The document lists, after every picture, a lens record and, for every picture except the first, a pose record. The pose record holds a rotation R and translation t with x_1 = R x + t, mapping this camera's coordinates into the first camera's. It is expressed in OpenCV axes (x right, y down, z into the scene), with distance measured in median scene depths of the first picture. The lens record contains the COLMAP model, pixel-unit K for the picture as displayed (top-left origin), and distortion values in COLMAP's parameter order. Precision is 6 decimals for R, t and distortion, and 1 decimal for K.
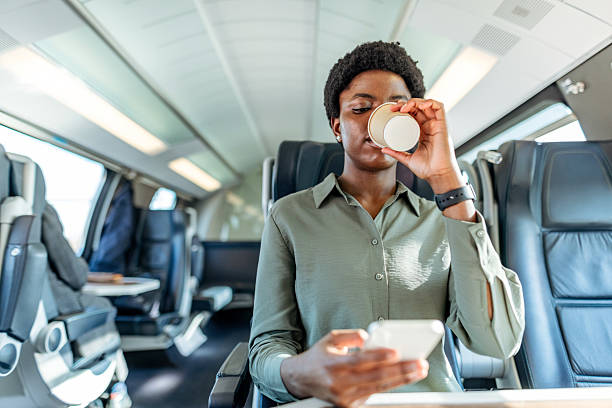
lens RADIAL K [[429.8, 0, 303.0], [0, 429.8, 206.0], [0, 0, 1]] dist [0.010650, -0.006684]
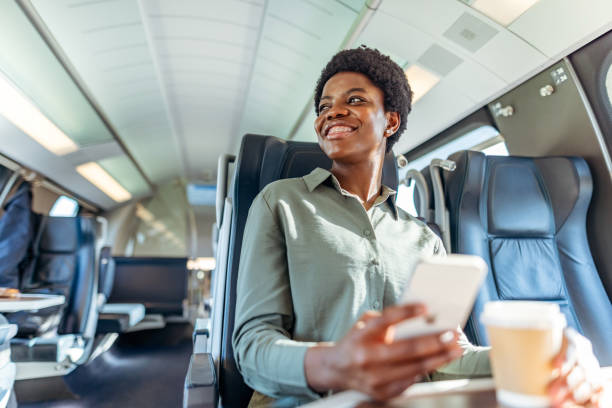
lens RADIAL K [[429.8, 0, 306.6], [0, 429.8, 204.1], [0, 0, 1]] dist [0.010650, -0.006684]
pose [[0.974016, 0.041340, 0.222675, -0.091467], [-0.028621, 0.997785, -0.060047, 0.041096], [-0.224664, 0.052113, 0.973042, 0.050800]]
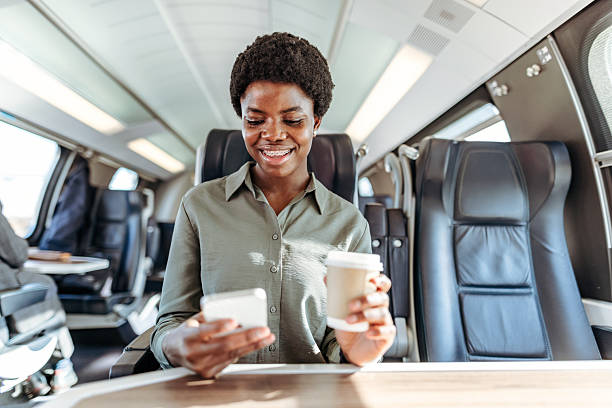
lens RADIAL K [[429.8, 0, 302.4], [0, 429.8, 206.9], [0, 0, 1]] dist [0.010650, -0.006684]
pose [[0.997985, 0.033961, 0.053588, 0.091785], [-0.035933, 0.998696, 0.036275, -0.007440], [-0.052286, -0.038128, 0.997904, -0.039831]]
